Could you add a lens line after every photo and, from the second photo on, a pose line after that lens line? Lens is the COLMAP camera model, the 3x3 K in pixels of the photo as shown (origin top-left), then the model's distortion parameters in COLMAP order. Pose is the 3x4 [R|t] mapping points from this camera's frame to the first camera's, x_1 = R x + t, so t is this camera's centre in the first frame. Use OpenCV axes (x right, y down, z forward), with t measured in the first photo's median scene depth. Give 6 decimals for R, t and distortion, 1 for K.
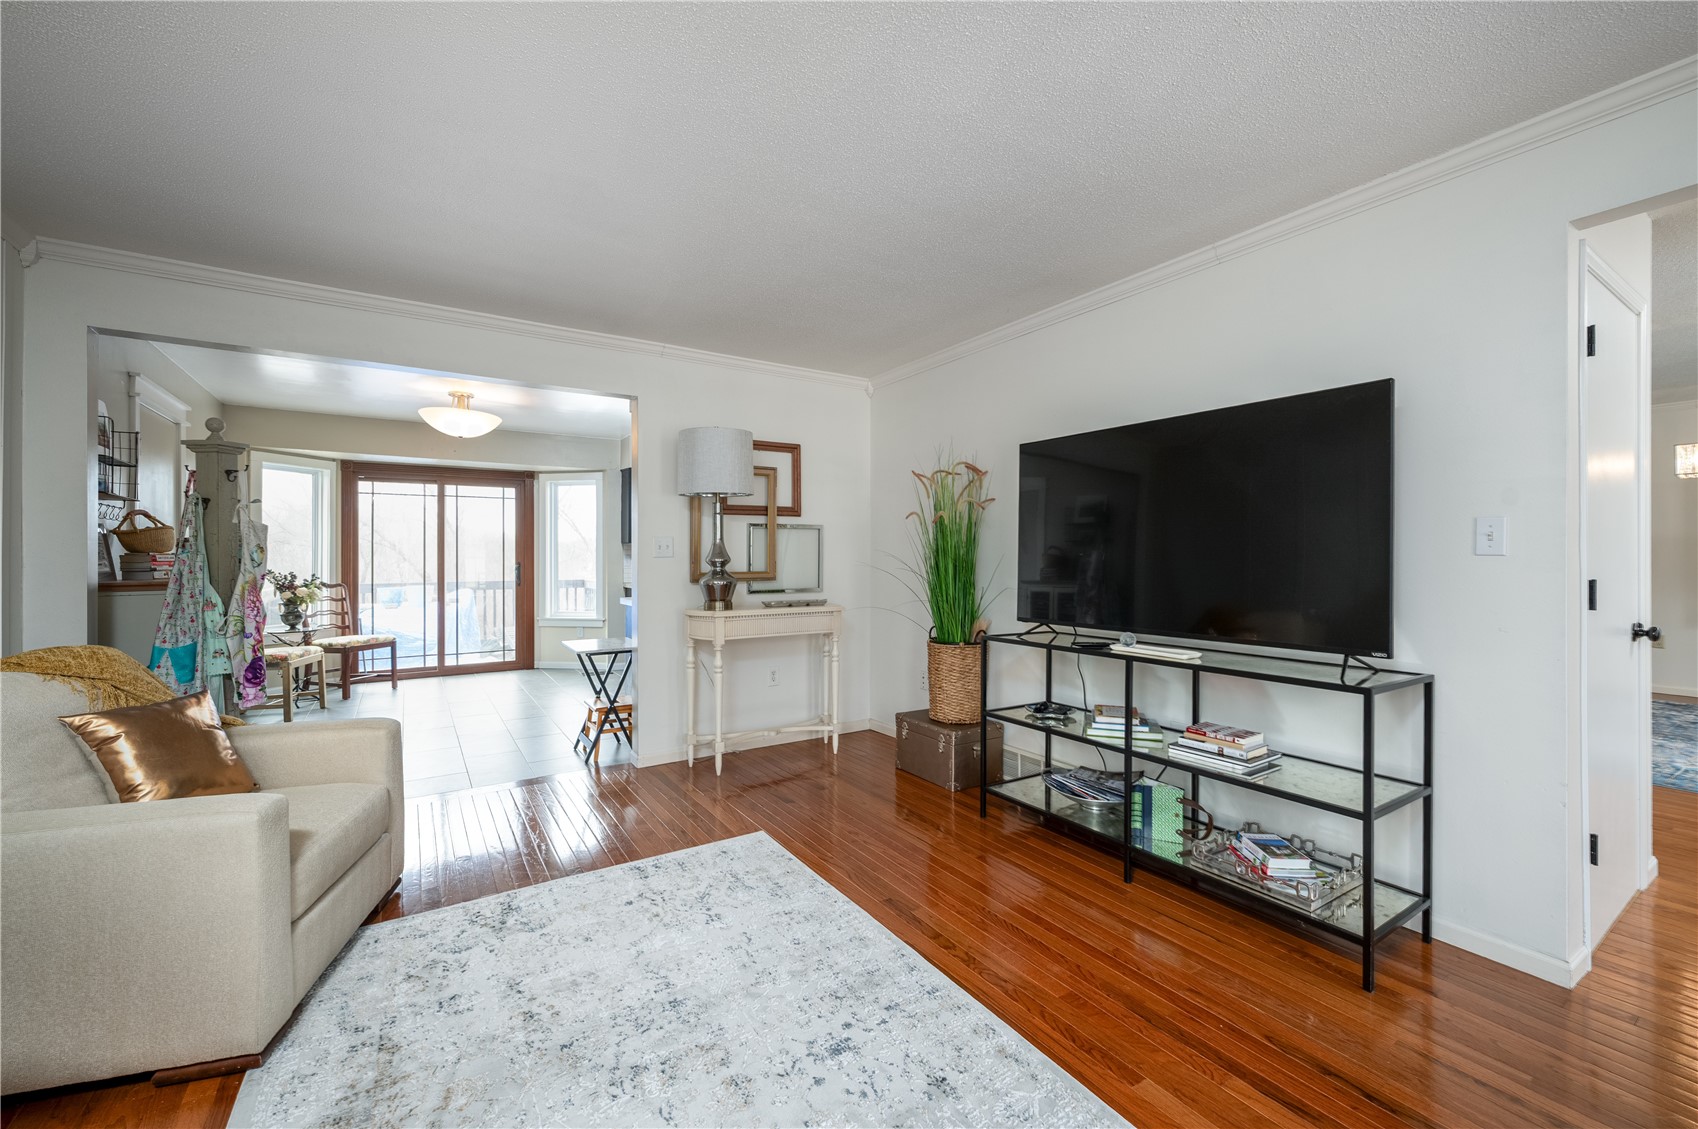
lens RADIAL K [[685.7, 0, 845.6], [0, 685.7, 557.4], [0, 0, 1]] dist [0.000351, 0.000049]
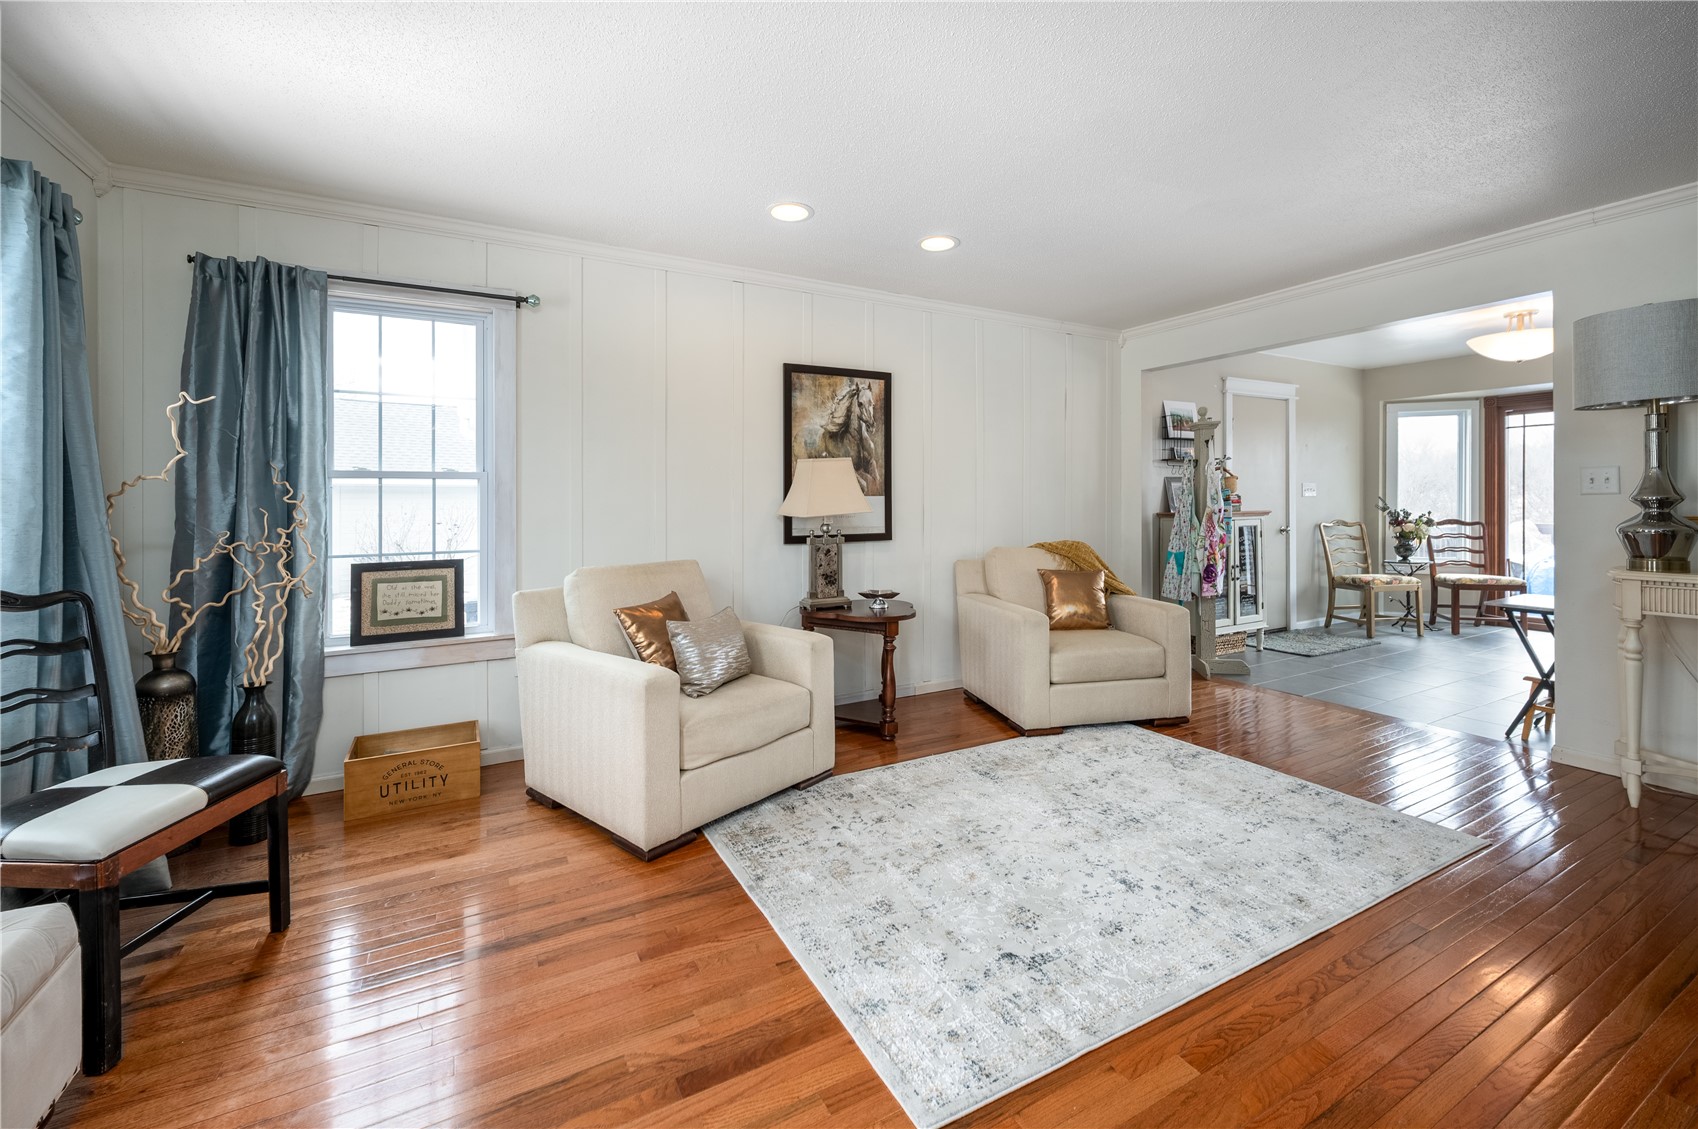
lens RADIAL K [[709.2, 0, 849.8], [0, 709.2, 494.3], [0, 0, 1]] dist [0.000494, 0.000040]
pose [[-0.062616, -0.007295, -0.998011, 0.403477], [0.006693, 0.999948, -0.007729, 0.000100], [0.998015, -0.007164, -0.062564, 0.172210]]
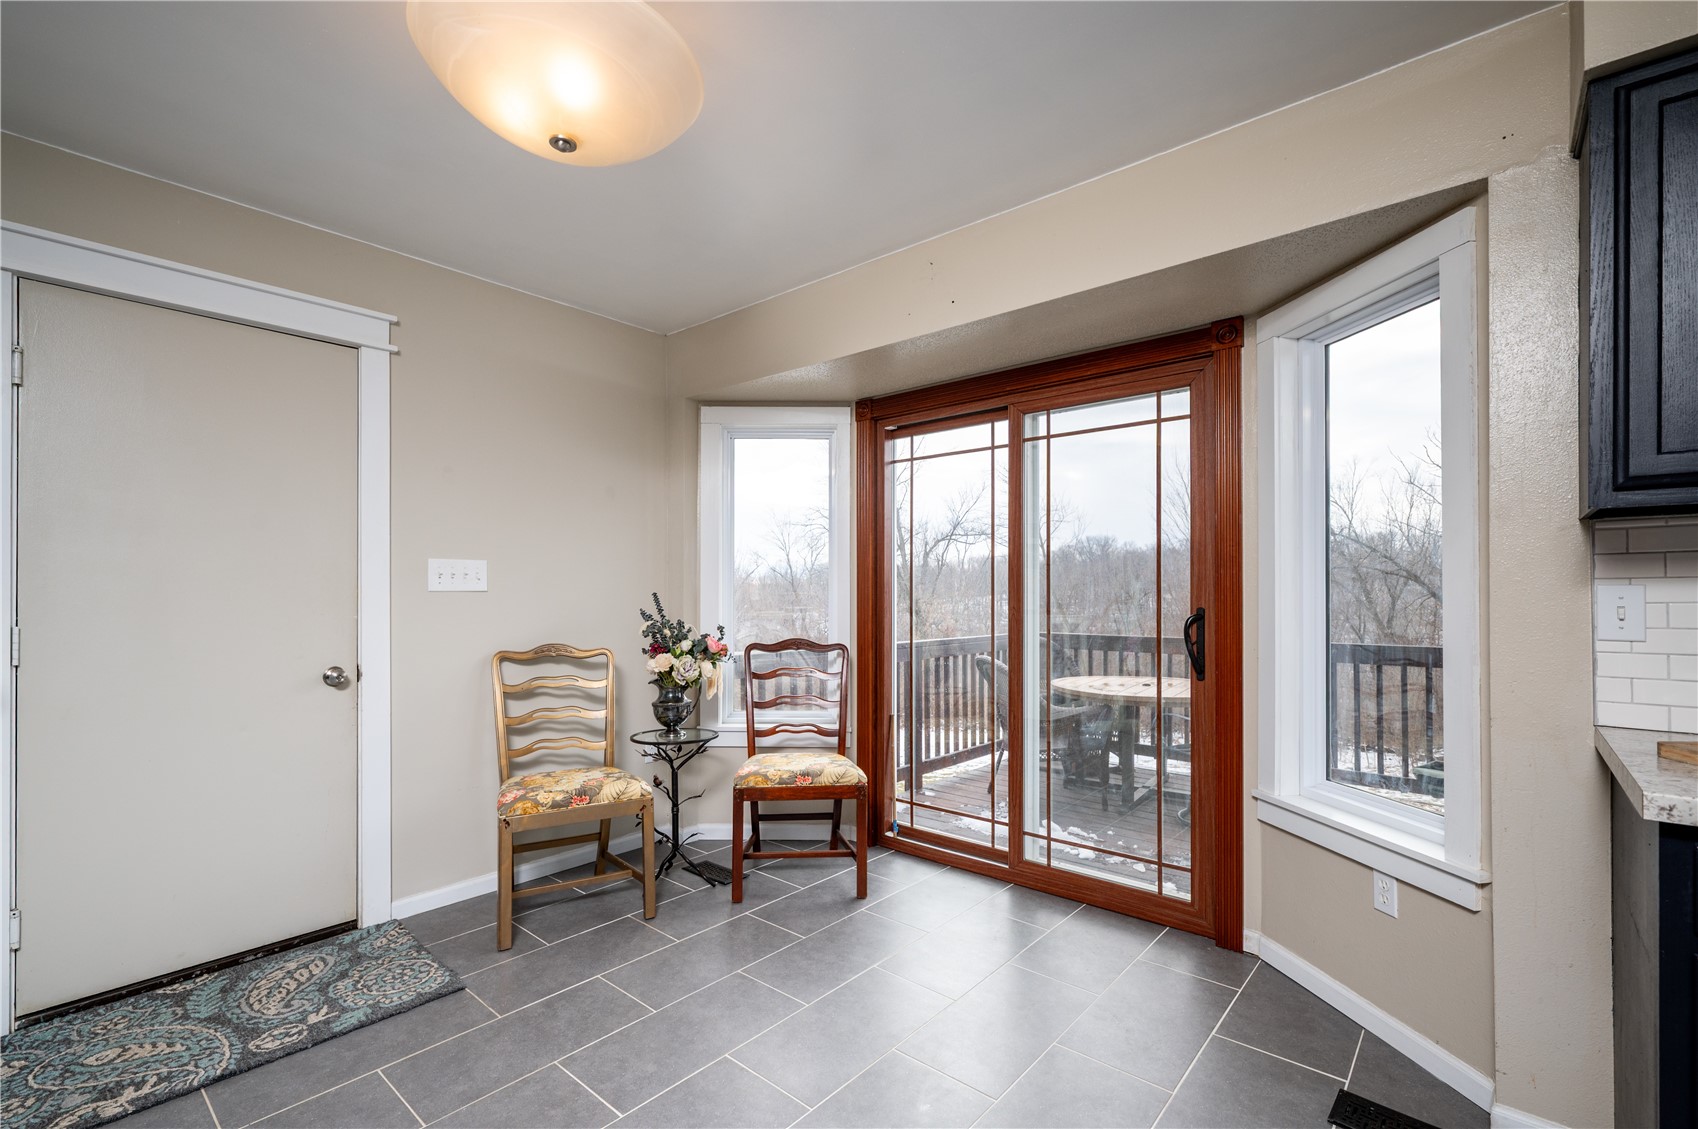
lens RADIAL K [[747.2, 0, 840.5], [0, 747.2, 592.1], [0, 0, 1]] dist [0.001812, 0.000370]
pose [[0.283535, -0.001619, -0.958961, -0.239764], [-0.001655, 0.999996, -0.002177, 0.000743], [0.958960, 0.002204, 0.283531, 0.972092]]
